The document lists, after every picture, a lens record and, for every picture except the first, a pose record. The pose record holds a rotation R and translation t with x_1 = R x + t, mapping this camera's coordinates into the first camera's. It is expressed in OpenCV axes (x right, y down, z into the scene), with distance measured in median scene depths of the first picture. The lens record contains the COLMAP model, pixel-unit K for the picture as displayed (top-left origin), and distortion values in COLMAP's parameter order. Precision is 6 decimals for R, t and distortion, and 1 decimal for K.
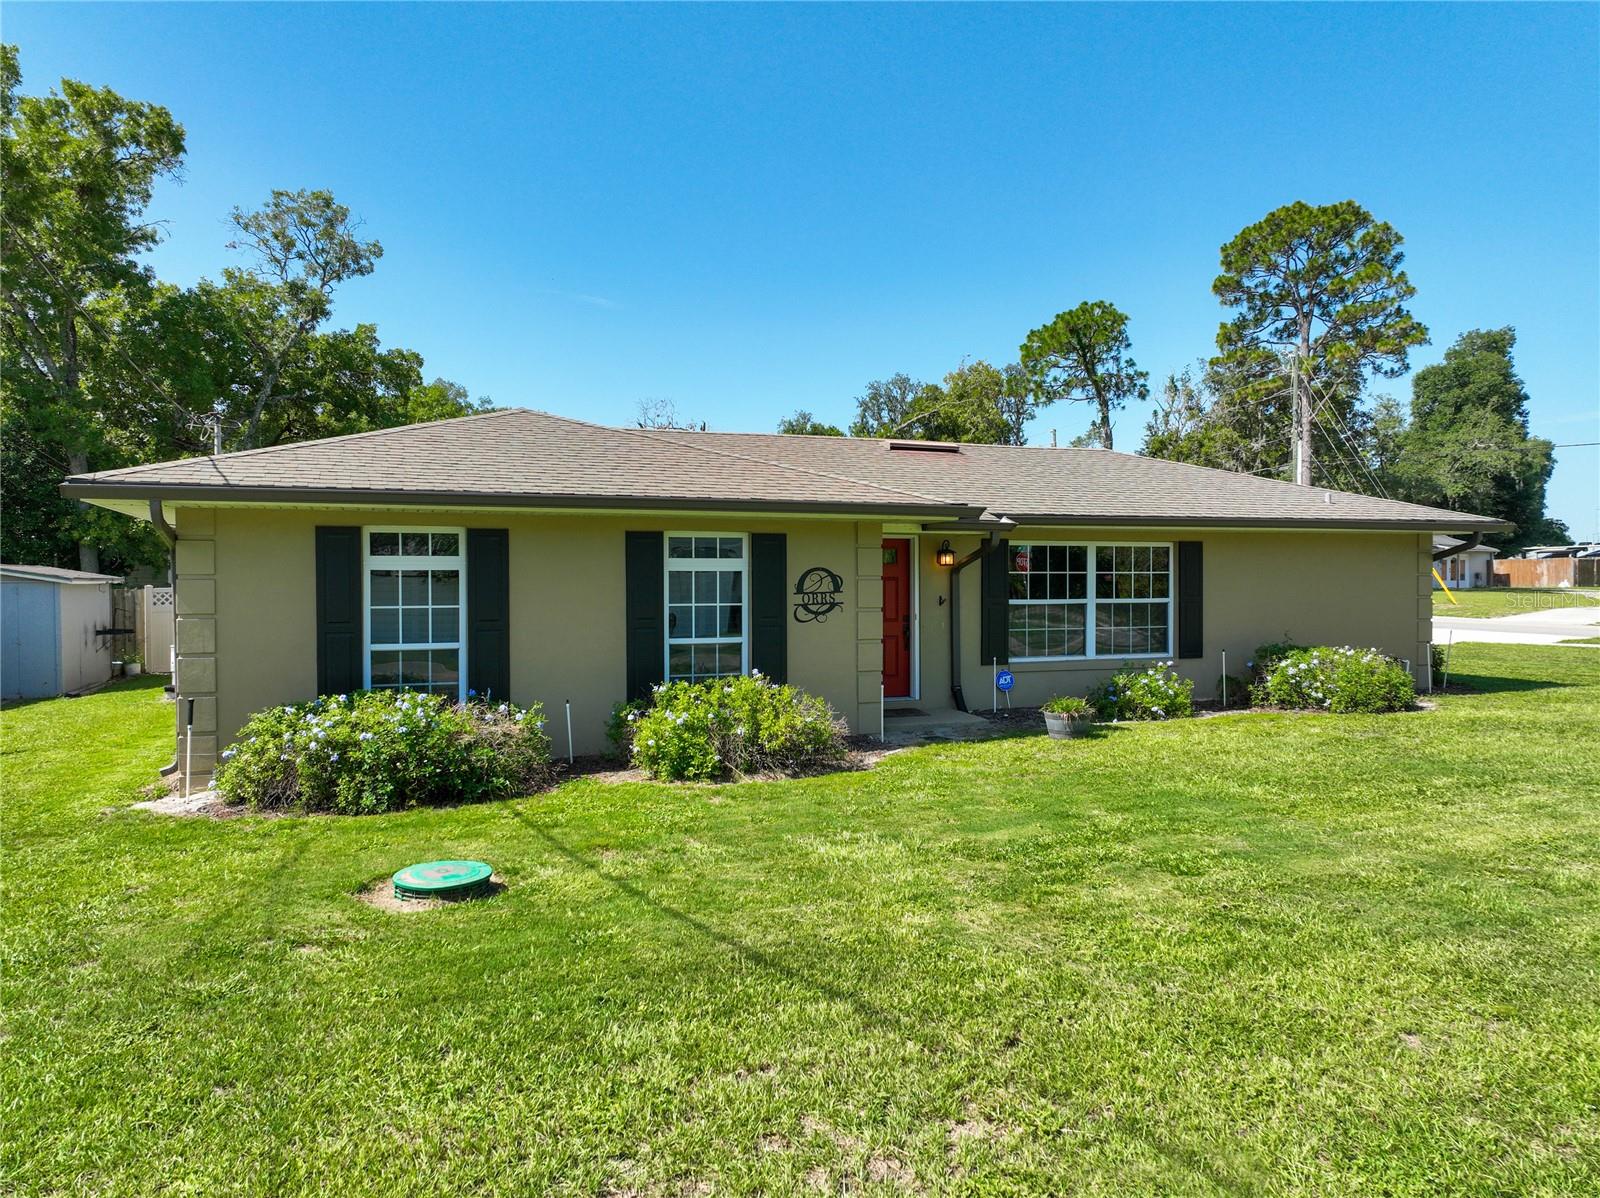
lens RADIAL K [[1129.0, 0, 800.0], [0, 1129.0, 599.0], [0, 0, 1]] dist [0.004684, 0.009330]
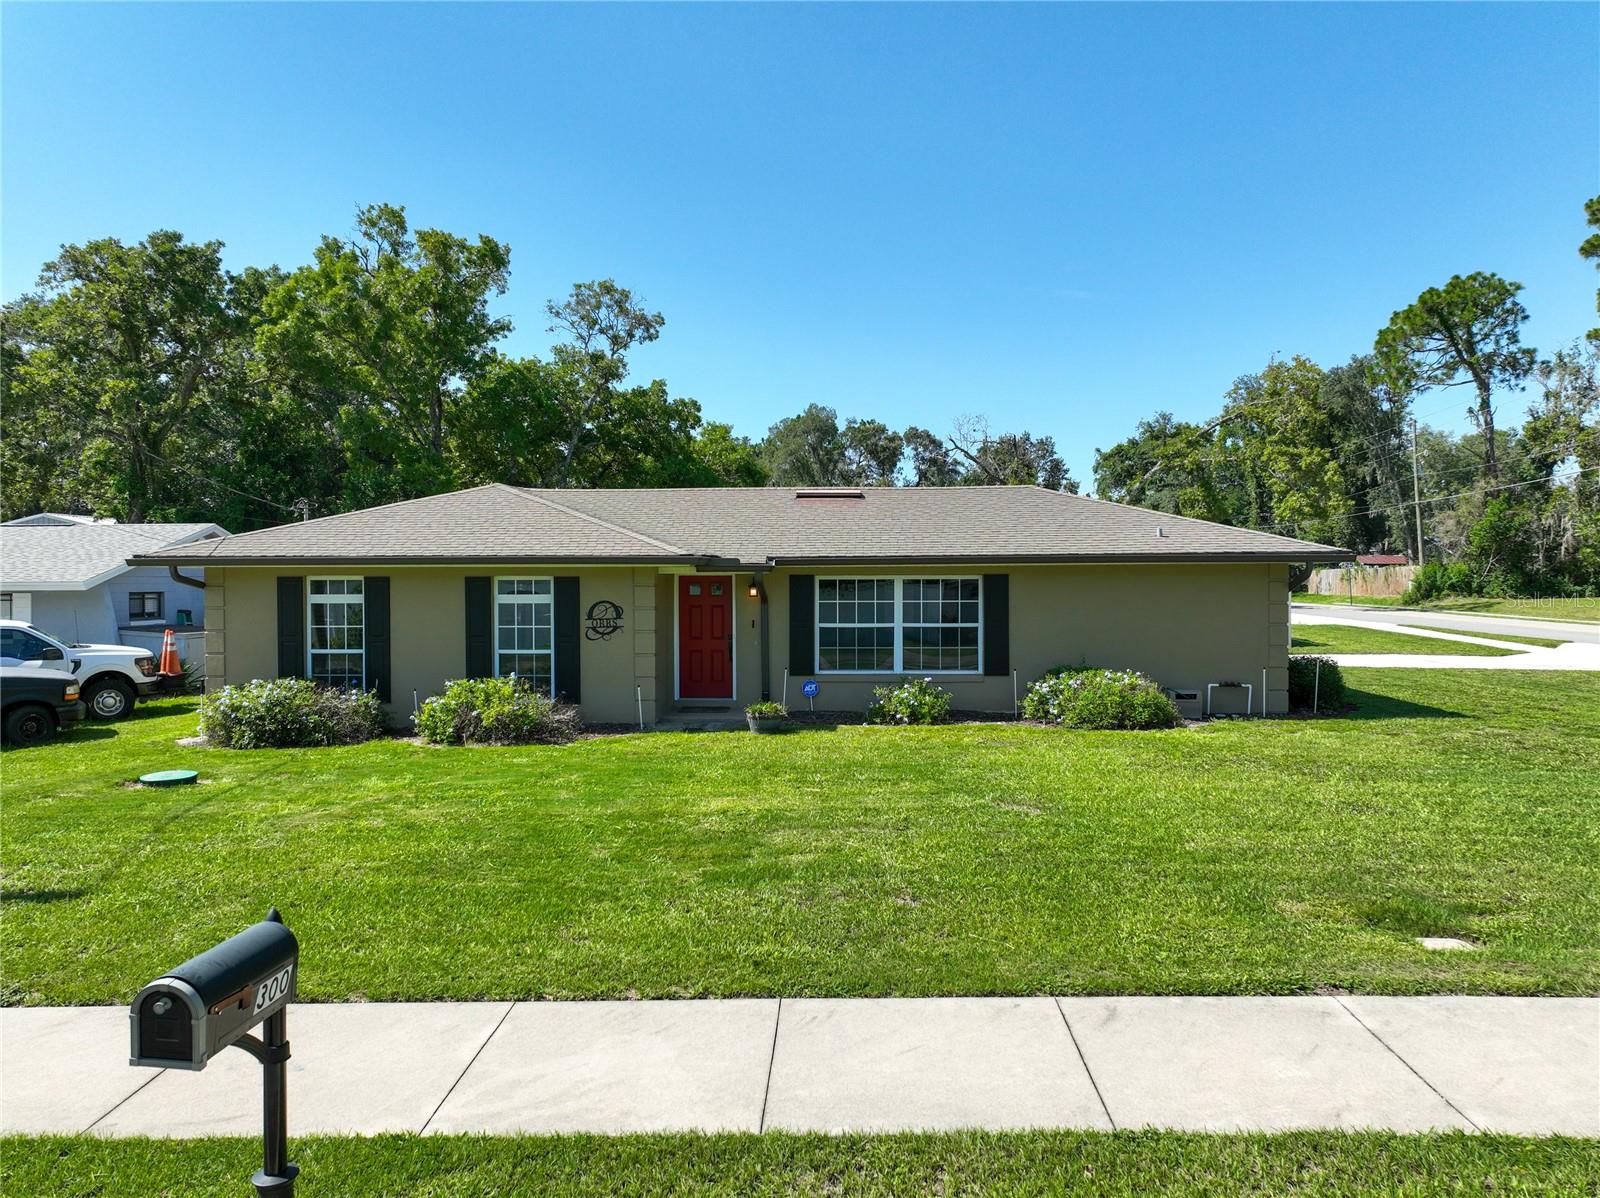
lens RADIAL K [[1129.0, 0, 800.0], [0, 1129.0, 599.0], [0, 0, 1]] dist [0.004684, 0.009330]
pose [[0.916665, 0.006328, -0.399605, 0.623074], [-0.005795, 0.999980, 0.002542, -0.027580], [0.399614, -0.000014, 0.916684, -0.138192]]
